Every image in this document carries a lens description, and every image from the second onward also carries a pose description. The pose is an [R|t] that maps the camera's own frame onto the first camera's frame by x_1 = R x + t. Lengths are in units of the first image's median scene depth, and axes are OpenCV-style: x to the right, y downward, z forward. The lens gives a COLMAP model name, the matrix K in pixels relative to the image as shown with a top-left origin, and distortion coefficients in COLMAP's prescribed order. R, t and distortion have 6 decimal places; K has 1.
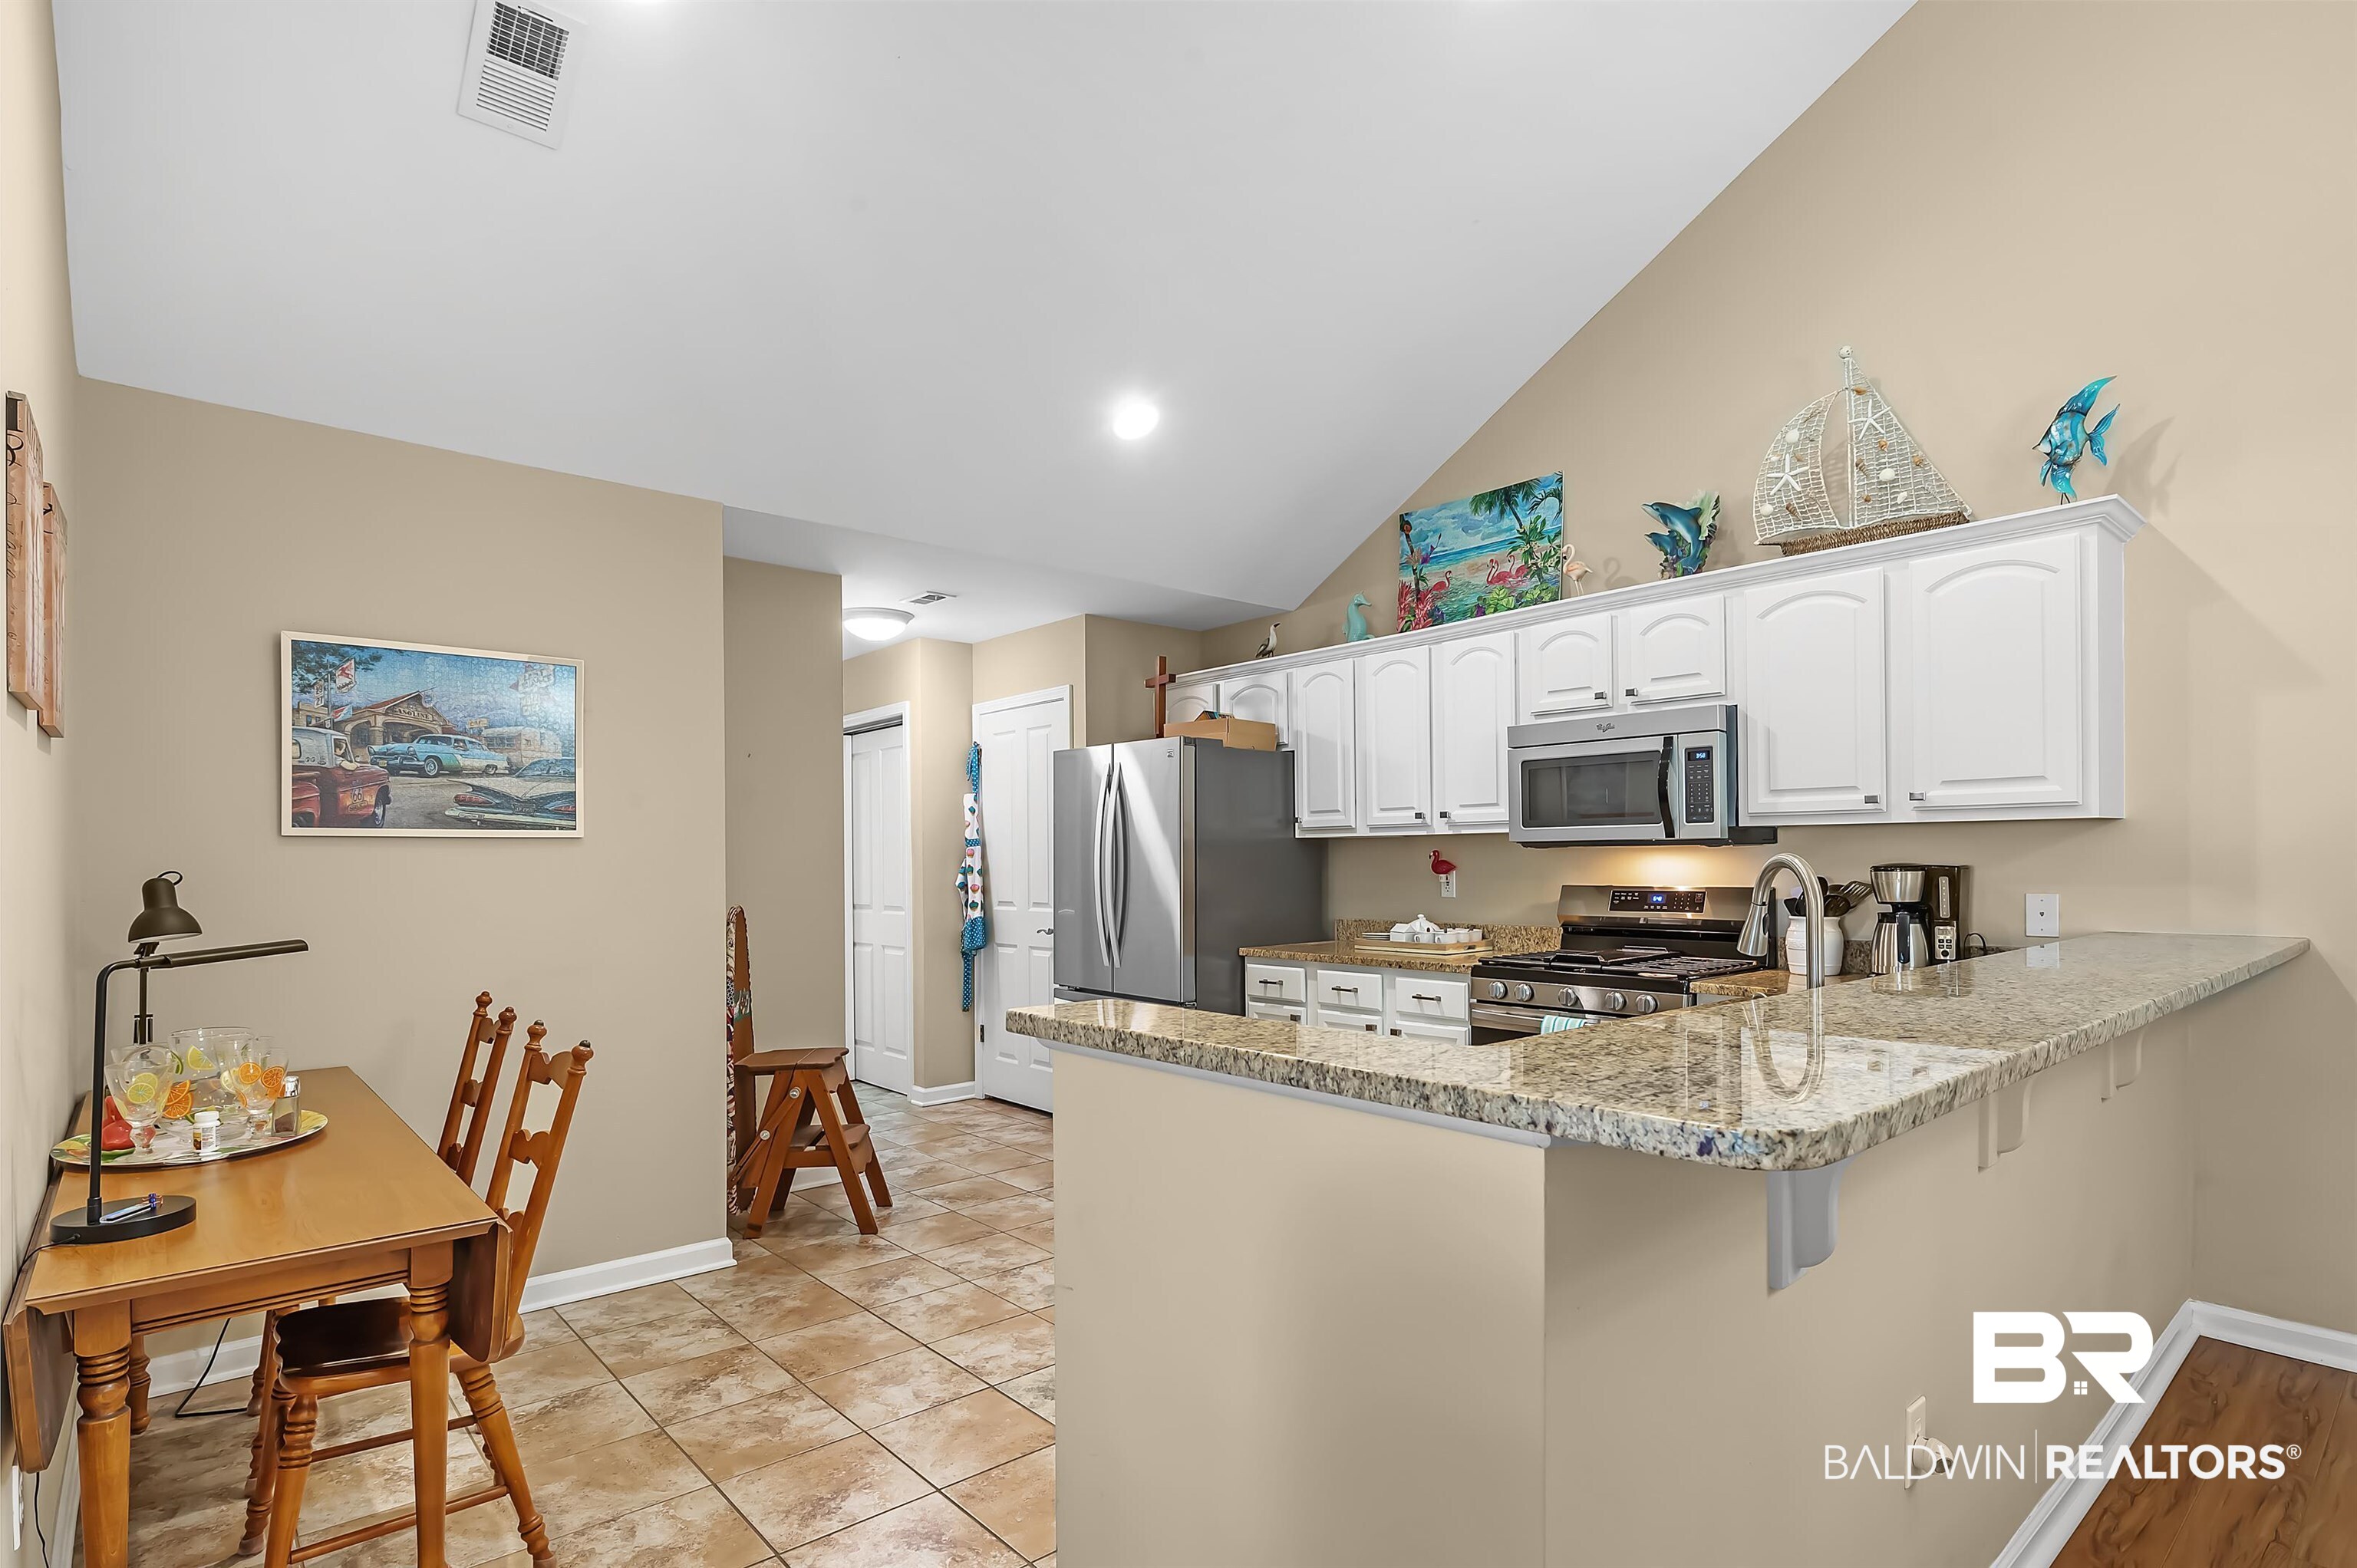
lens RADIAL K [[1177.7, 0, 1189.1], [0, 1177.7, 860.7], [0, 0, 1]] dist [-0.006645, -0.000742]
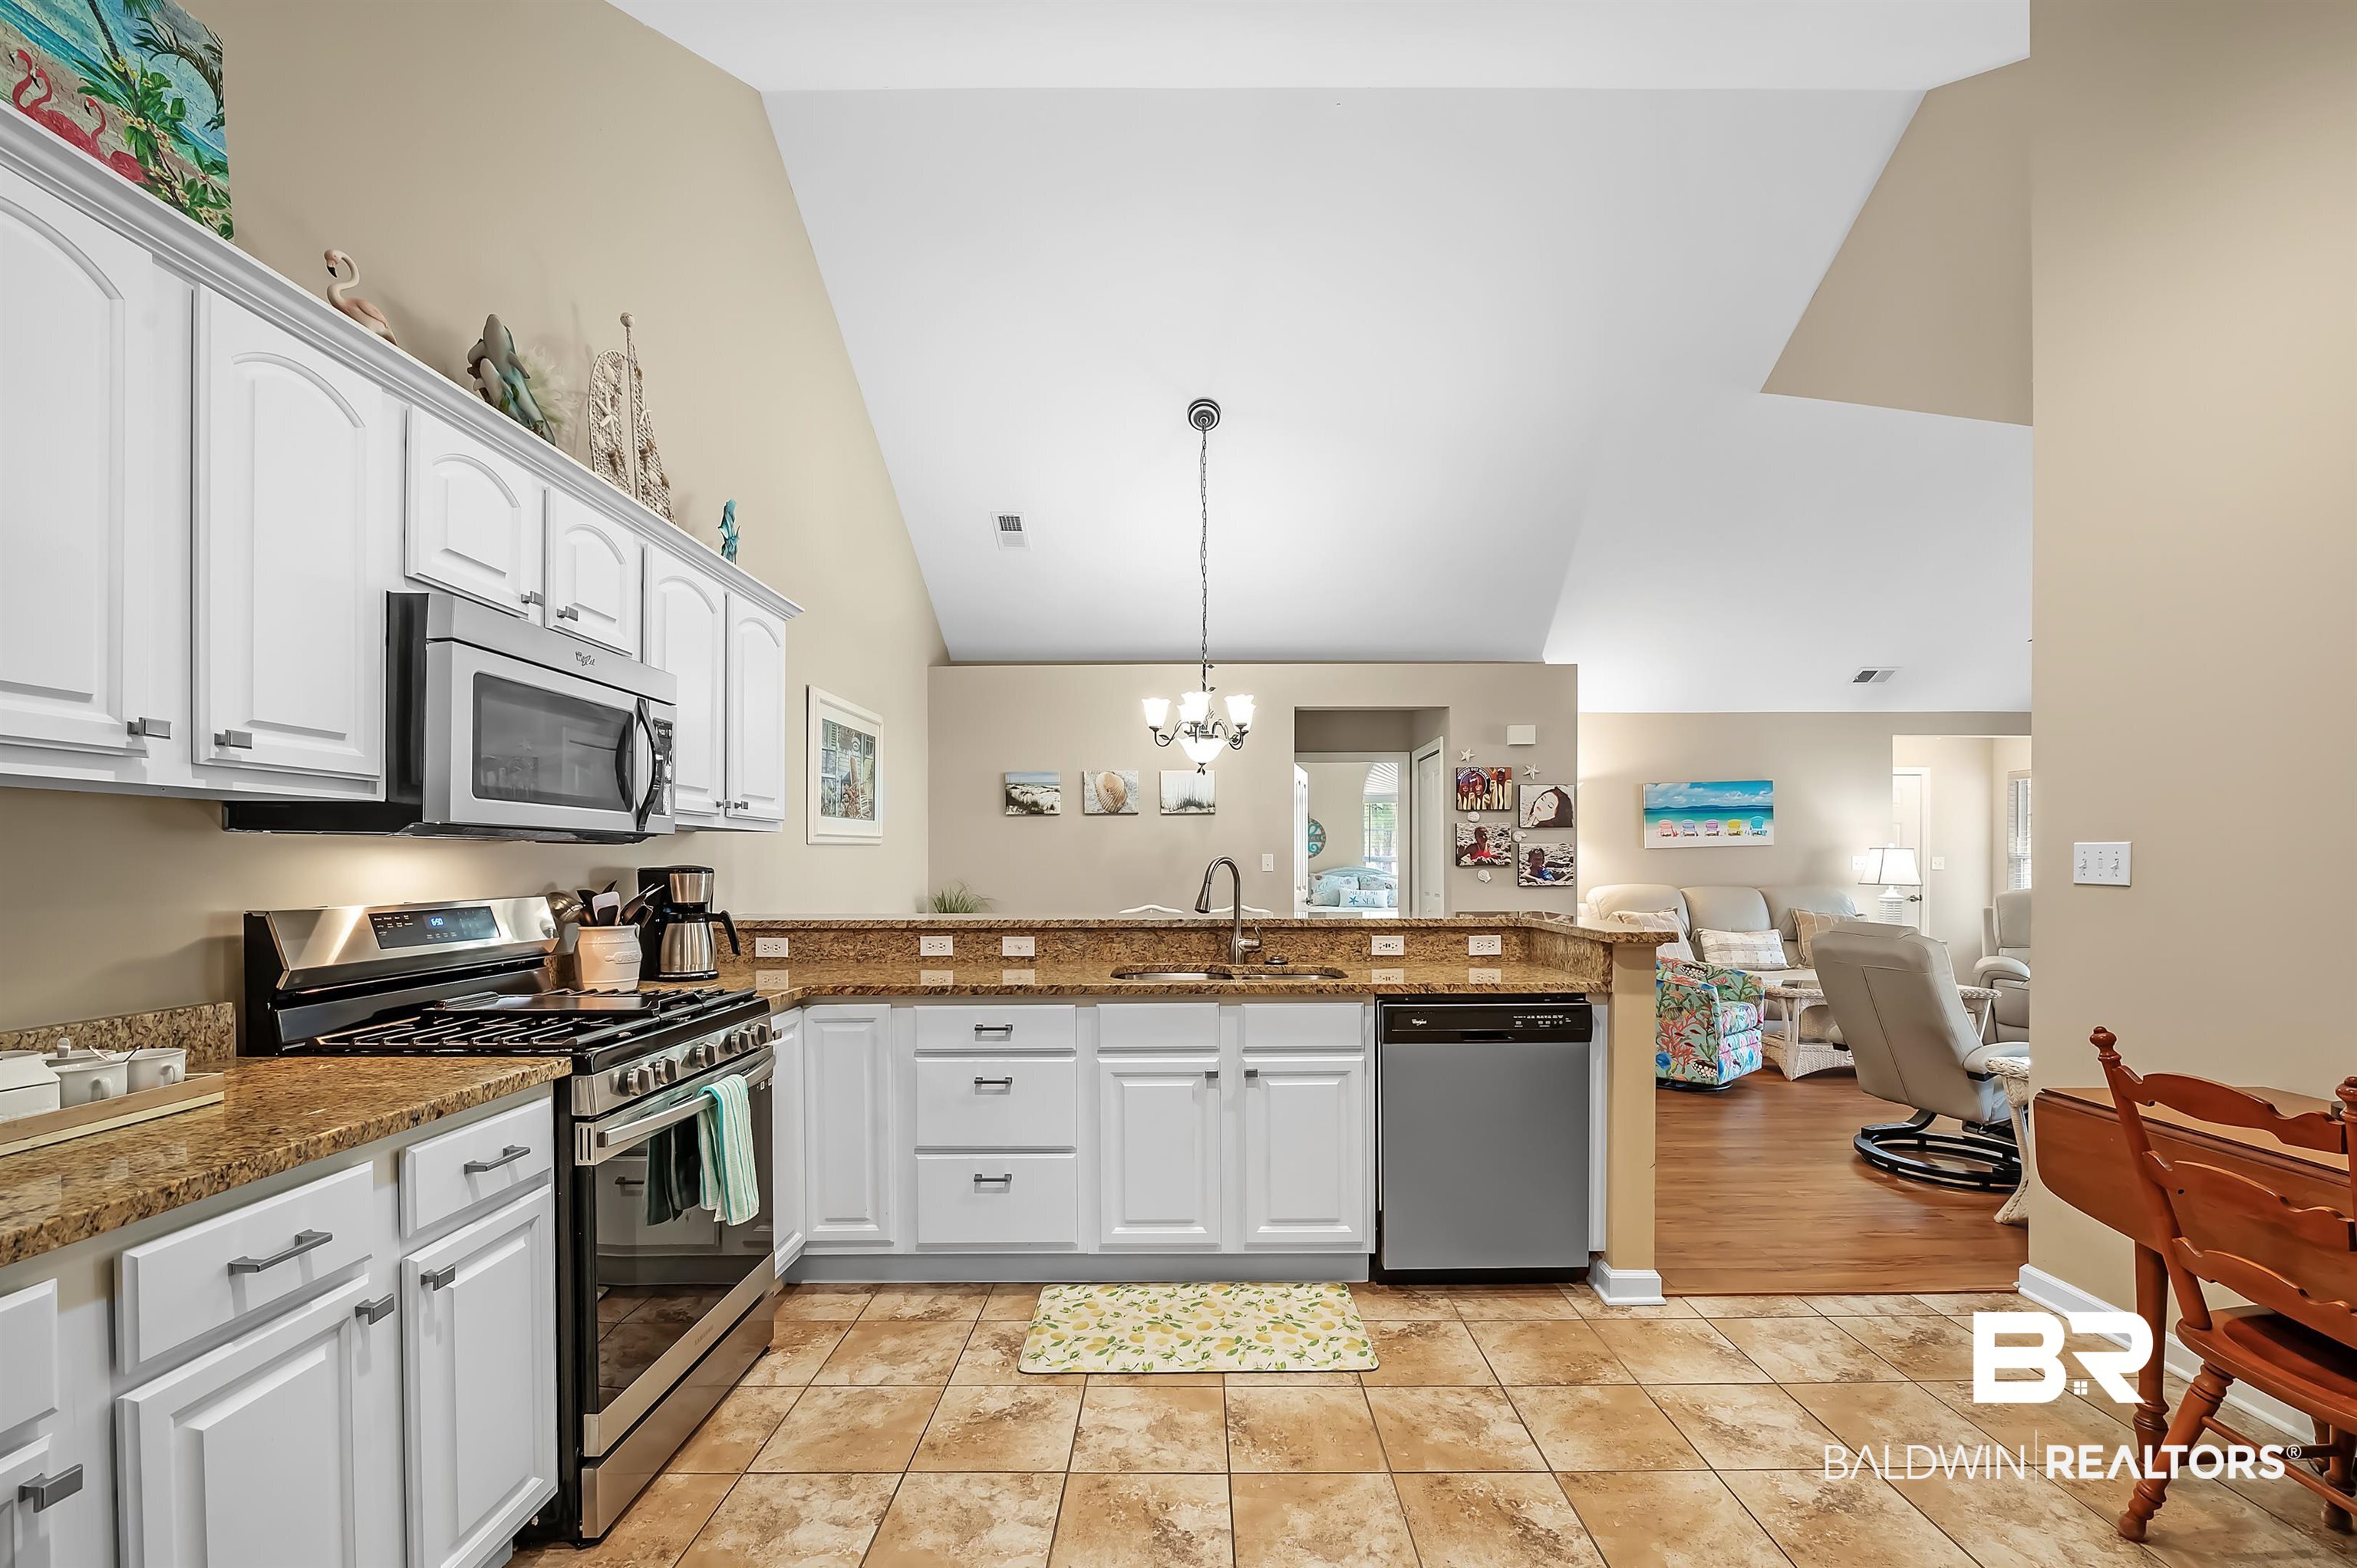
lens RADIAL K [[951.9, 0, 1189.3], [0, 951.9, 867.7], [0, 0, 1]] dist [-0.006214, -0.000749]
pose [[-0.745118, 0.004569, 0.666917, -0.237497], [0.006392, 0.999980, 0.000291, 0.005423], [-0.666902, 0.004479, -0.745132, 1.079471]]
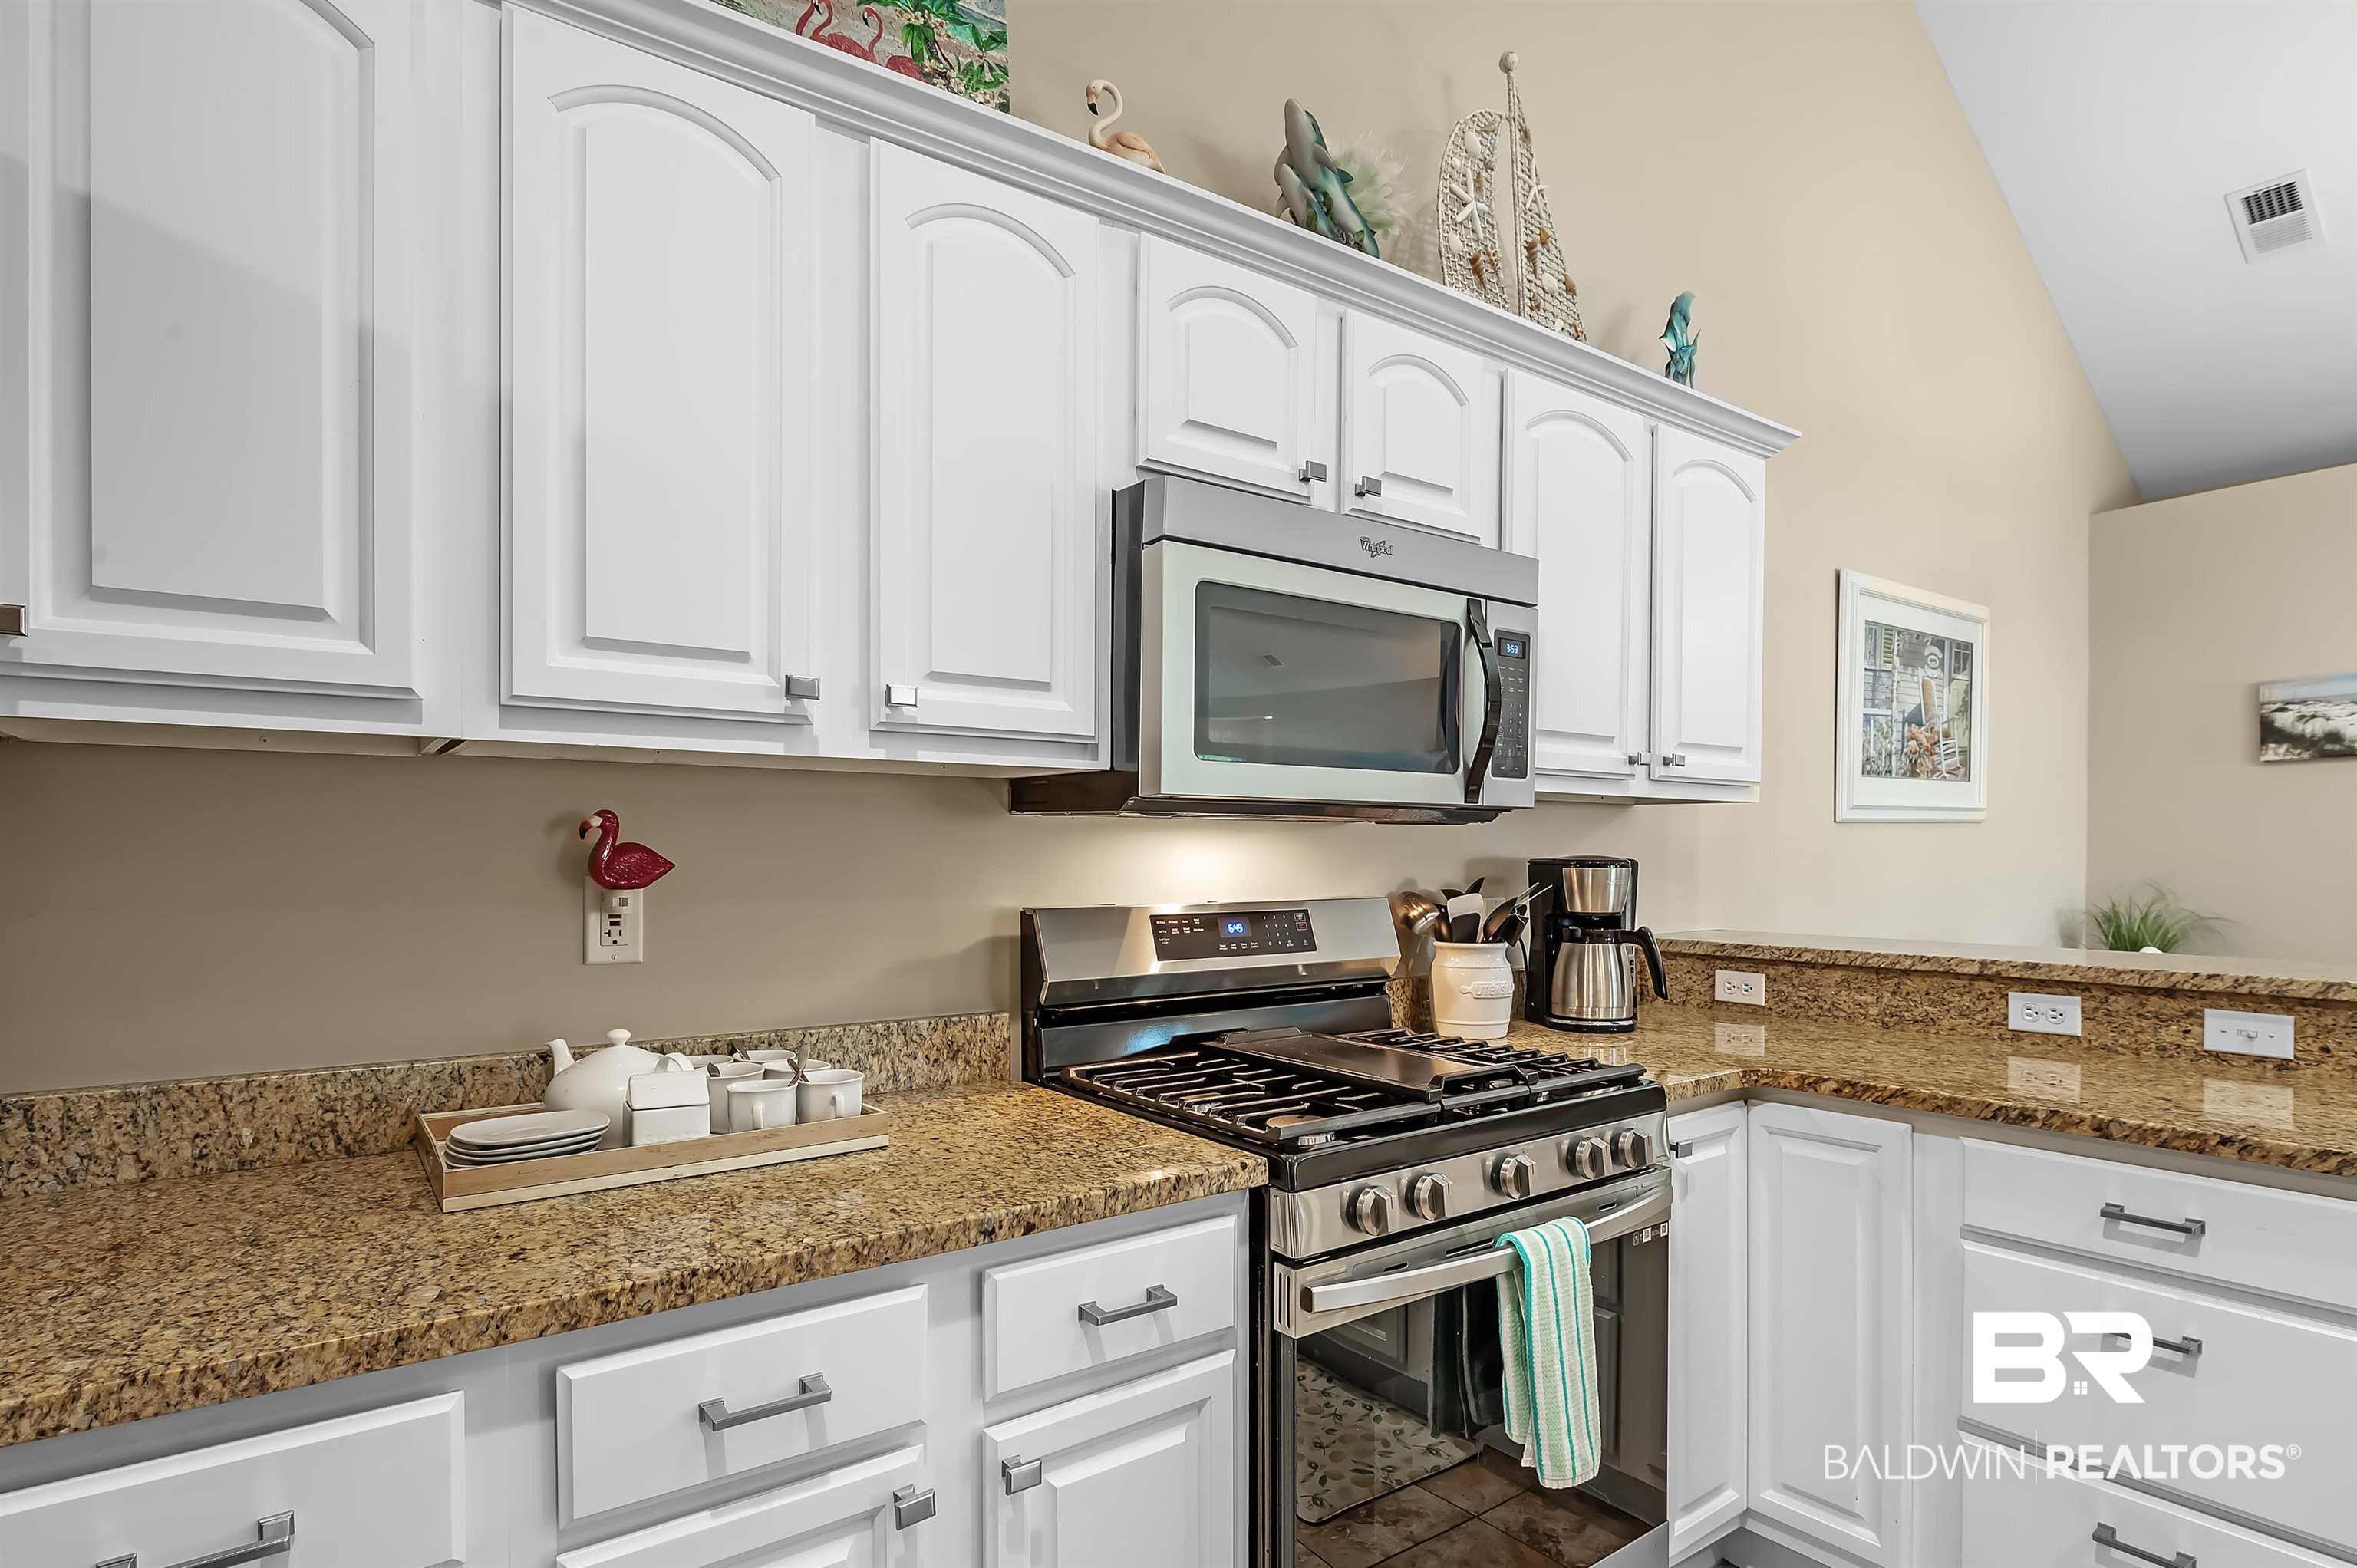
lens RADIAL K [[1208.5, 0, 1203.1], [0, 1208.5, 864.2], [0, 0, 1]] dist [-0.005566, -0.001854]
pose [[0.088091, -0.002651, 0.996109, -0.097257], [-0.001340, 0.999995, 0.002780, 0.004356], [-0.996112, -0.001579, 0.088087, 0.942526]]
